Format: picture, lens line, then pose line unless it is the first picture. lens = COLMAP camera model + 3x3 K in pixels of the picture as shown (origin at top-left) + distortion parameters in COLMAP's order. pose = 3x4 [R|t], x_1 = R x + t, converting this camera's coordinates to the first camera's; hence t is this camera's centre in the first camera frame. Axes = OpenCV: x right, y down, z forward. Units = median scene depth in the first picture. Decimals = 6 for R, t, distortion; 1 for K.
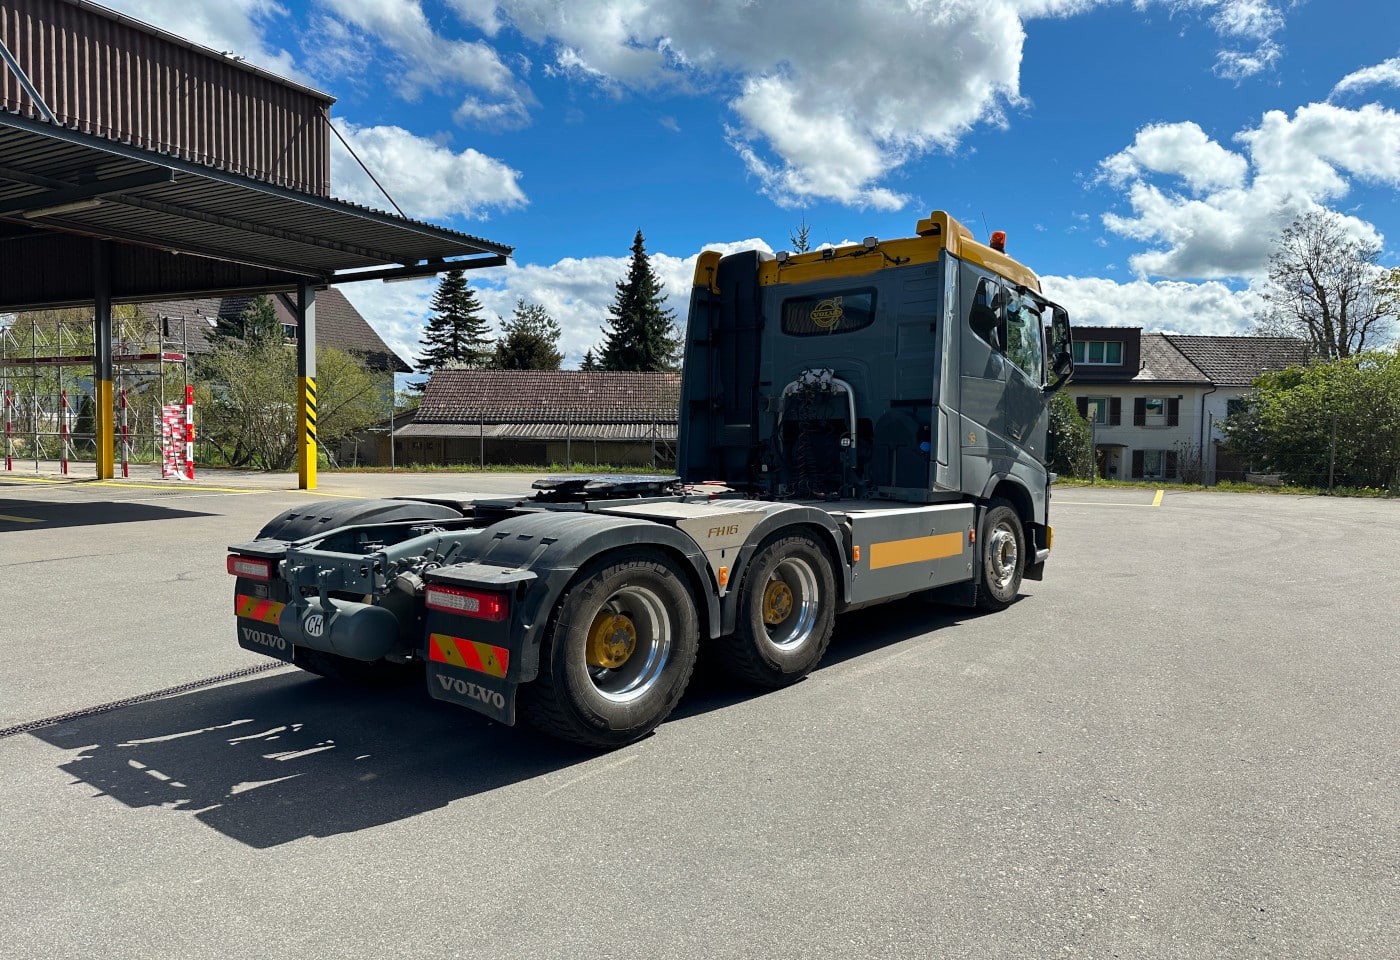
lens RADIAL K [[979.8, 0, 717.9], [0, 979.8, 524.5], [0, 0, 1]] dist [0.047268, -0.064606]
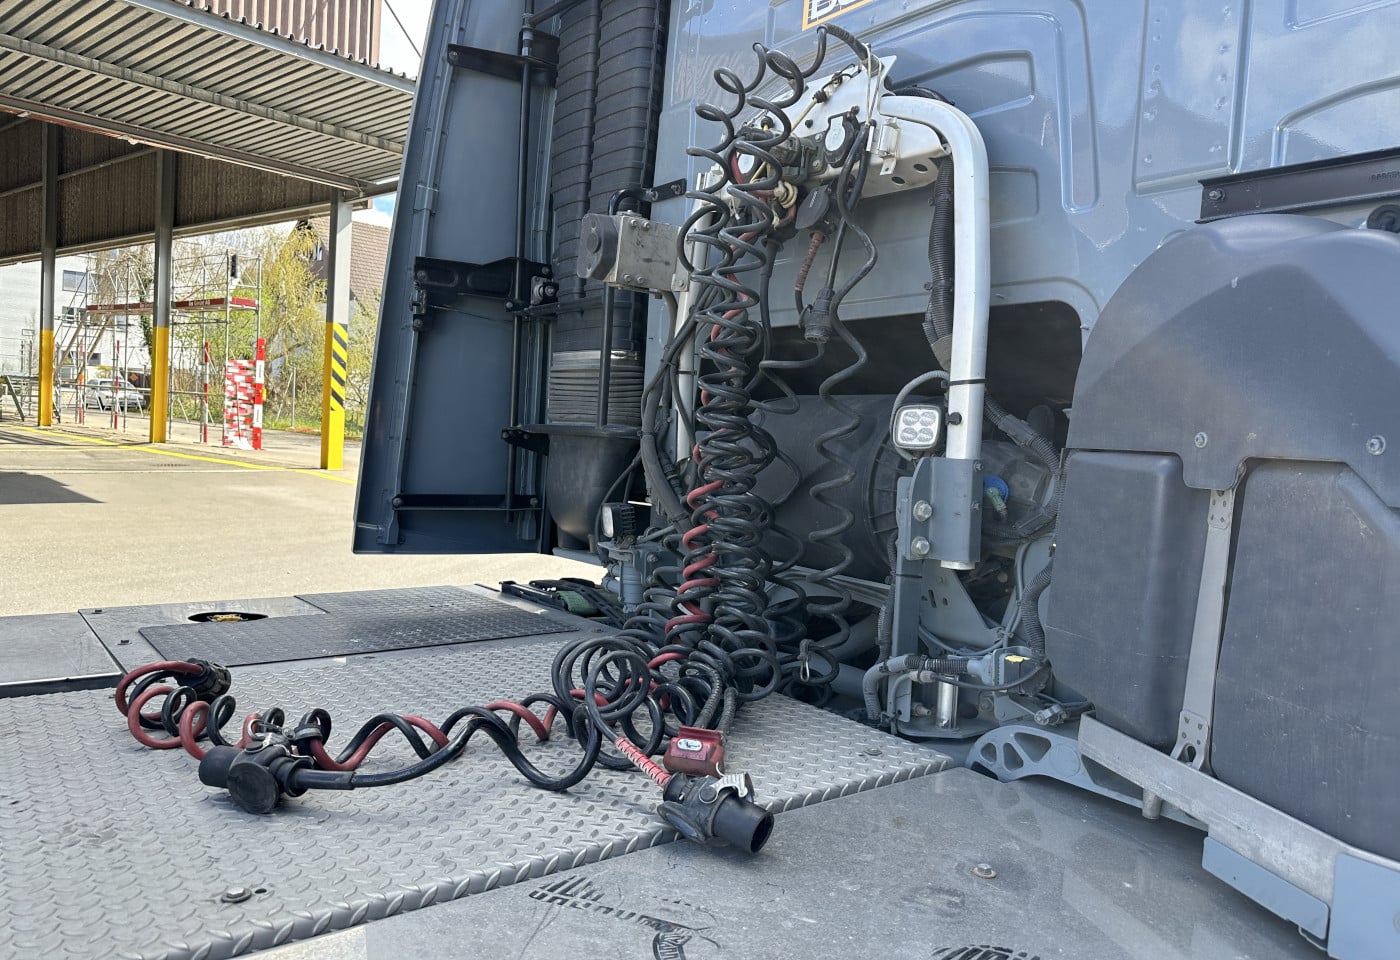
lens RADIAL K [[979.8, 0, 717.9], [0, 979.8, 524.5], [0, 0, 1]] dist [0.047268, -0.064606]
pose [[0.971390, 0.069687, -0.227036, 0.054537], [-0.067722, 0.997569, 0.016444, -0.026348], [0.227630, -0.000598, 0.973748, 0.323337]]
